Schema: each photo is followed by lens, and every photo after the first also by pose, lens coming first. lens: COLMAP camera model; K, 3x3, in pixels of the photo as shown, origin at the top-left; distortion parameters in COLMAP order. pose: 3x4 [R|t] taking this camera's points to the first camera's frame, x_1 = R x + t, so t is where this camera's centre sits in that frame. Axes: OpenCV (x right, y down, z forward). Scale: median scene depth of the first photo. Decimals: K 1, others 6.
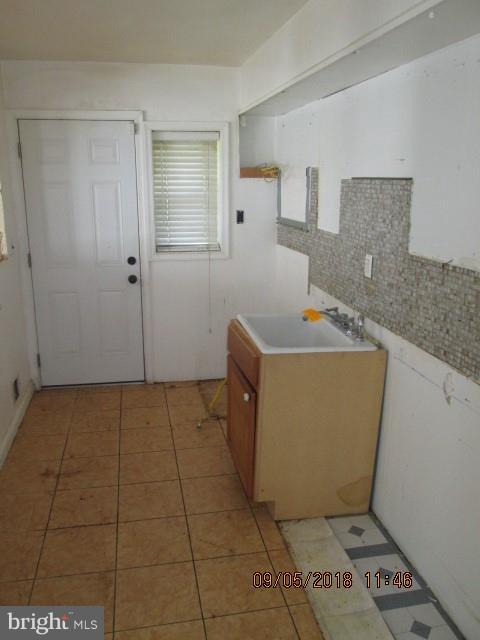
lens RADIAL K [[535.6, 0, 239.3], [0, 535.6, 318.7], [0, 0, 1]] dist [-0.054384, 0.039771]
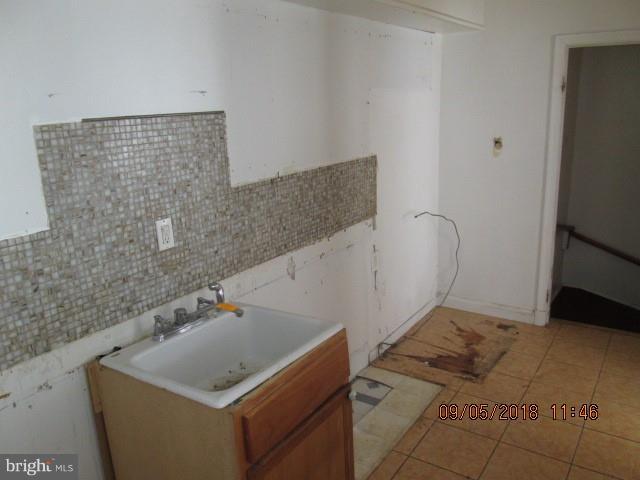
lens RADIAL K [[535.6, 0, 320.9], [0, 535.6, 241.7], [0, 0, 1]] dist [-0.054384, 0.039771]
pose [[-0.704522, -0.162635, 0.690796, -0.488777], [0.212323, 0.880500, 0.423839, -0.414706], [-0.677177, 0.445275, -0.585800, 1.503240]]
